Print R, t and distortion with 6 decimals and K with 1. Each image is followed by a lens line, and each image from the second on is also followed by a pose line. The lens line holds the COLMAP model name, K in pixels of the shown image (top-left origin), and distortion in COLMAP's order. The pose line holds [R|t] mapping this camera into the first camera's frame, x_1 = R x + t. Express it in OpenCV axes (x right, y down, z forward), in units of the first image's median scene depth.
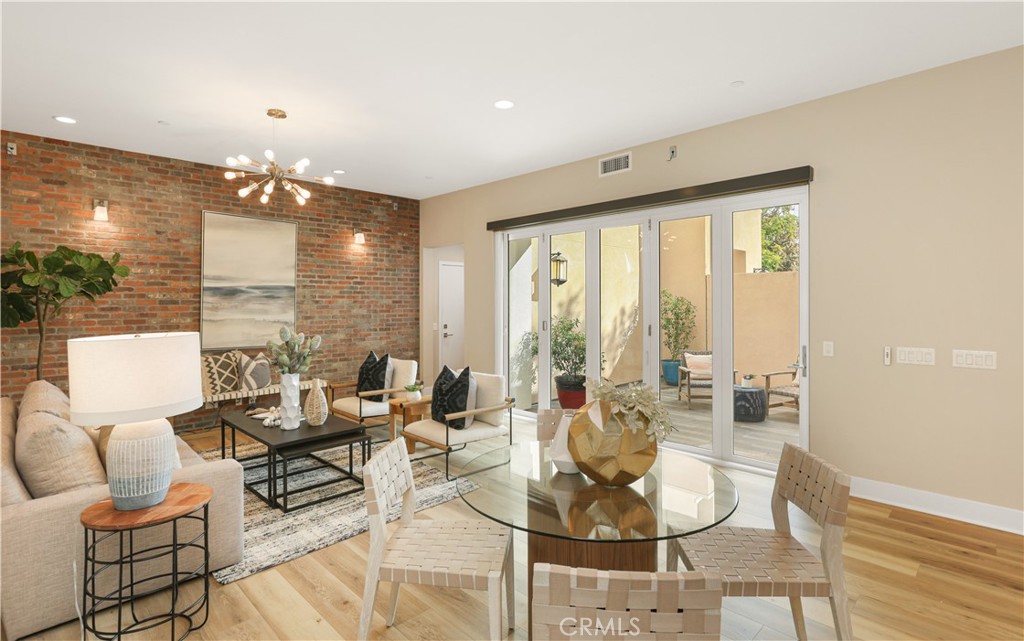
lens RADIAL K [[489.2, 0, 511.6], [0, 489.2, 302.4], [0, 0, 1]] dist [-0.002441, -0.000058]
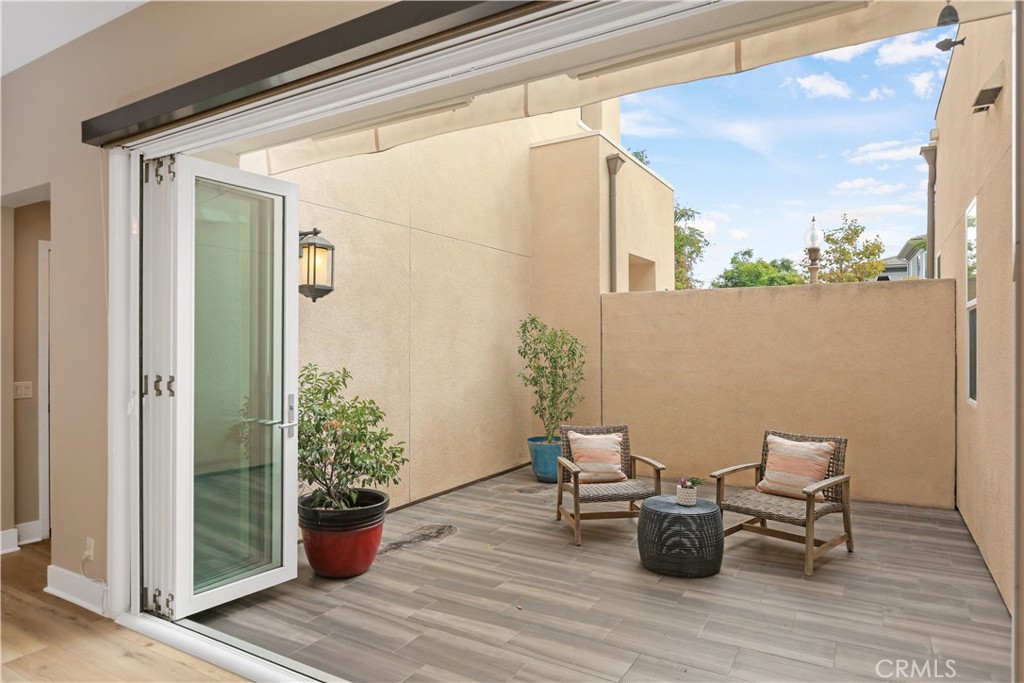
lens RADIAL K [[617.2, 0, 512.0], [0, 617.2, 341.5], [0, 0, 1]] dist [0.000143, -0.001252]
pose [[0.967169, 0.000396, 0.254133, 0.128385], [0.001971, 0.999957, -0.009057, 0.011966], [-0.254126, 0.009261, 0.967127, 0.377010]]
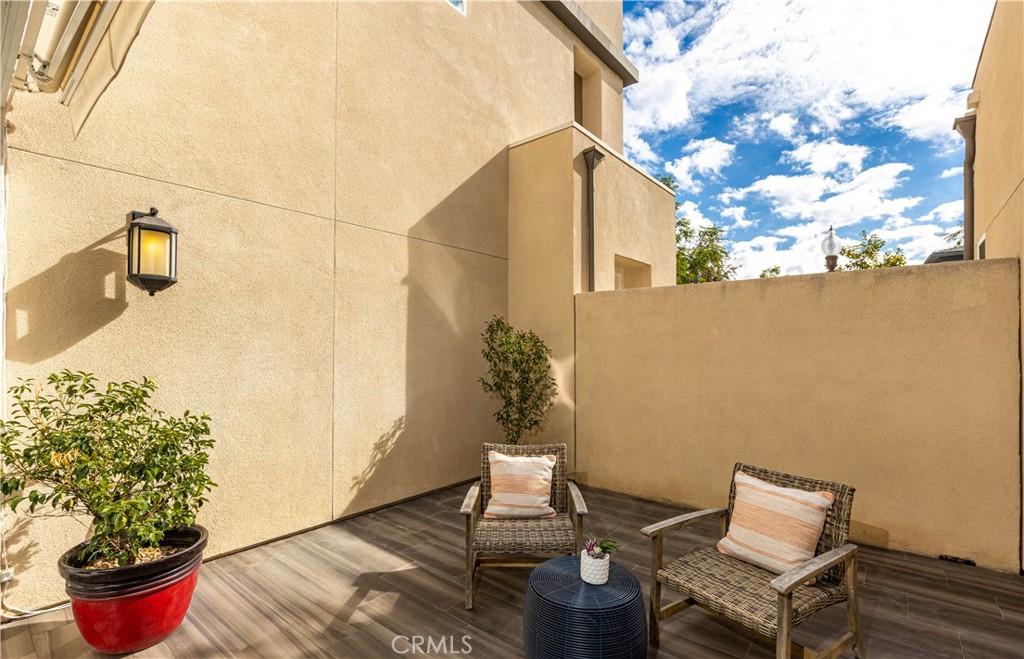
lens RADIAL K [[470.1, 0, 511.6], [0, 470.1, 342.9], [0, 0, 1]] dist [-0.003909, 0.000199]
pose [[0.994768, 0.000942, 0.102158, 0.344564], [0.000697, 0.999872, -0.016006, 0.012234], [-0.102160, 0.015993, 0.994639, 0.594546]]
